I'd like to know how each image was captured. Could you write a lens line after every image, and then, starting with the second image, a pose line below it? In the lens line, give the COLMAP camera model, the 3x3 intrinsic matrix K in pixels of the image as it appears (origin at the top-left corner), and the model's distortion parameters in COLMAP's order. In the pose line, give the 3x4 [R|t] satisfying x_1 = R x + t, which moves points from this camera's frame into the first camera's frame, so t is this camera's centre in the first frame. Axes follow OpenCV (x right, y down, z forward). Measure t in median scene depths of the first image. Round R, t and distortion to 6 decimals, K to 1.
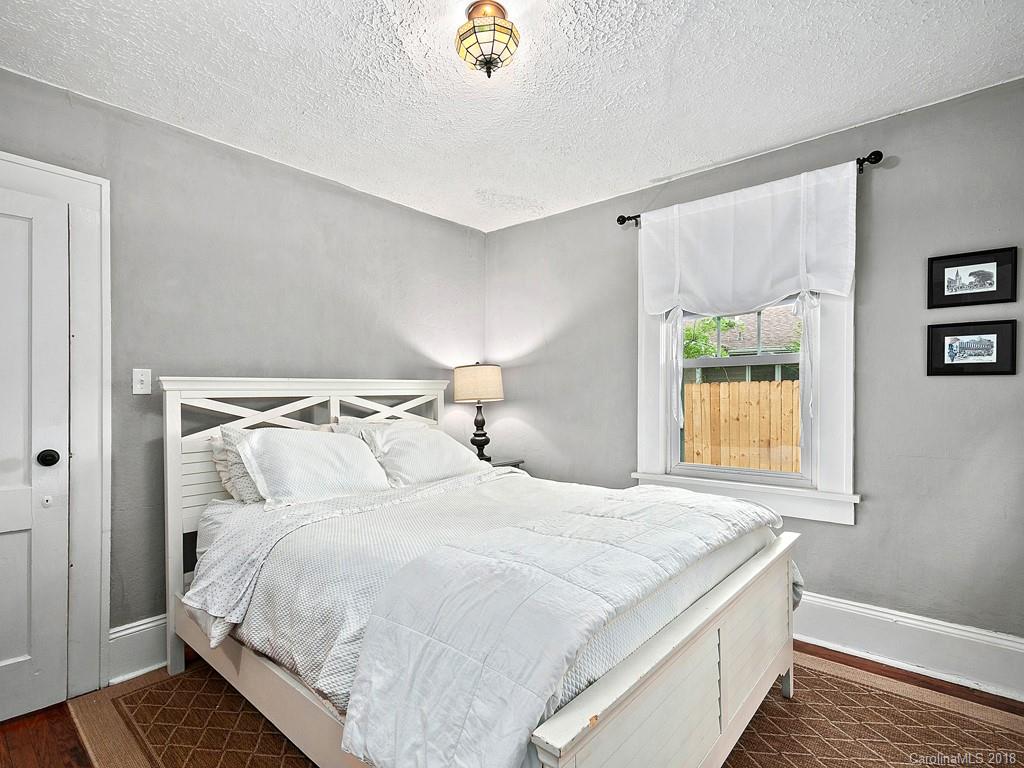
lens RADIAL K [[509.9, 0, 508.1], [0, 509.9, 392.8], [0, 0, 1]] dist [0.001873, 0.000498]
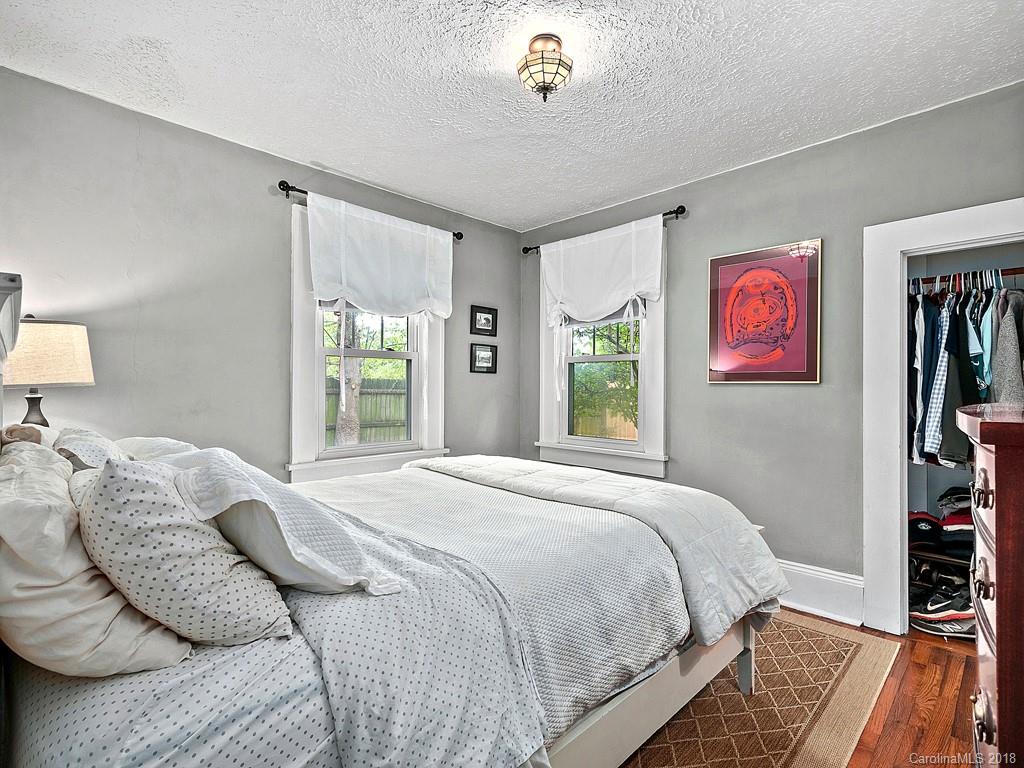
lens RADIAL K [[509.9, 0, 508.1], [0, 509.9, 392.8], [0, 0, 1]] dist [0.001873, 0.000498]
pose [[0.067394, -0.003975, 0.997719, -0.907802], [-0.002913, 0.999987, 0.004180, 0.029046], [-0.997722, -0.003188, 0.067381, 0.757998]]
